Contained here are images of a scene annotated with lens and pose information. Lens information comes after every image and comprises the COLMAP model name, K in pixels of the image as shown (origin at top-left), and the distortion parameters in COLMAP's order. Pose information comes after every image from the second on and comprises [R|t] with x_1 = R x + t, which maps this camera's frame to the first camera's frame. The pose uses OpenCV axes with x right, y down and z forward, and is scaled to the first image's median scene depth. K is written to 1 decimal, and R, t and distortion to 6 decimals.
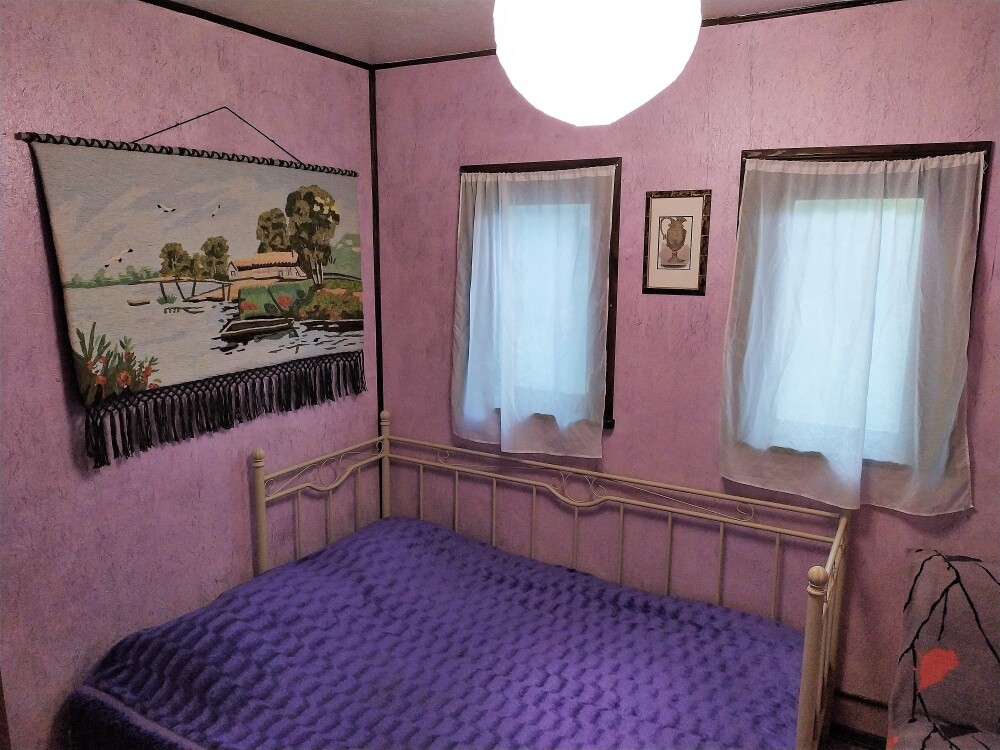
lens RADIAL K [[744.4, 0, 498.9], [0, 744.4, 372.6], [0, 0, 1]] dist [0.075863, -0.084811]
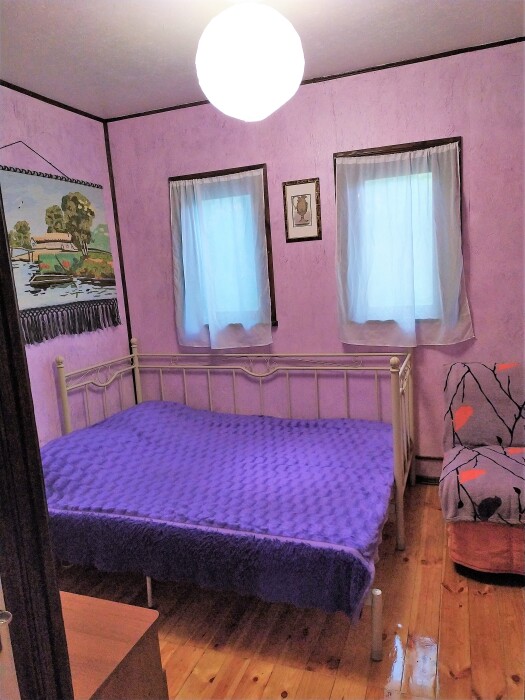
lens RADIAL K [[521.0, 0, 262.5], [0, 521.0, 350.0], [0, 0, 1]] dist [0.075863, -0.084811]
pose [[0.984318, -0.098656, 0.146238, -0.060752], [0.102493, 0.994554, -0.018924, 0.156358], [-0.143575, 0.033615, 0.989068, -0.164544]]
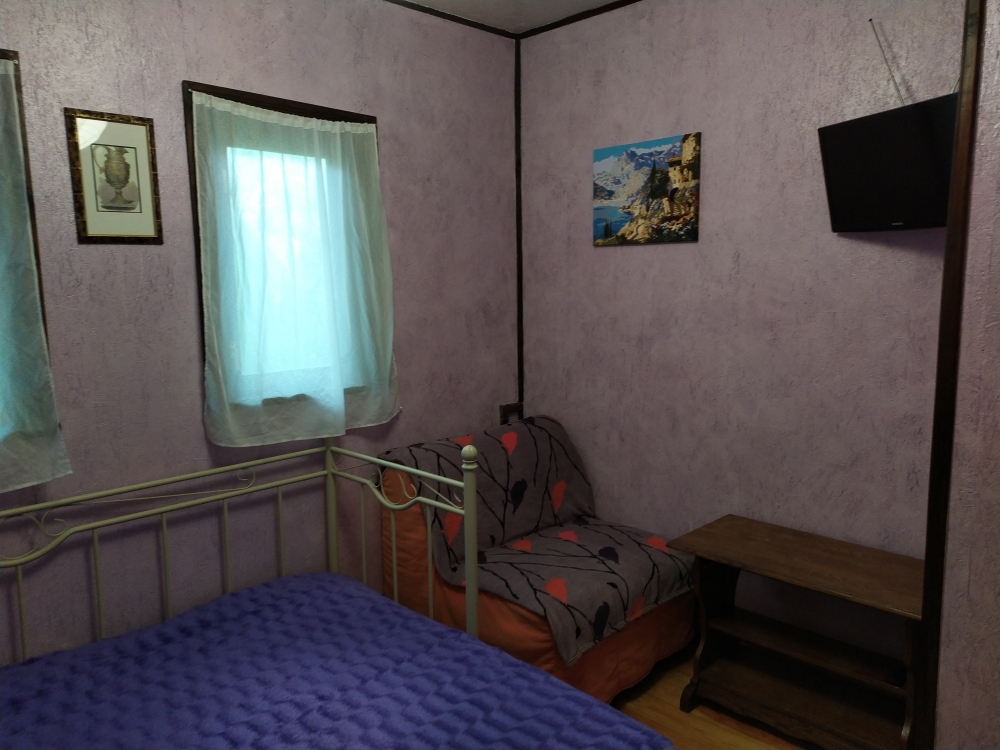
lens RADIAL K [[744.4, 0, 498.9], [0, 744.4, 372.6], [0, 0, 1]] dist [0.075863, -0.084811]
pose [[0.263806, -0.136516, 0.954867, -0.450730], [0.189717, 0.977941, 0.087401, 0.035721], [-0.945735, 0.158097, 0.283886, 0.411614]]
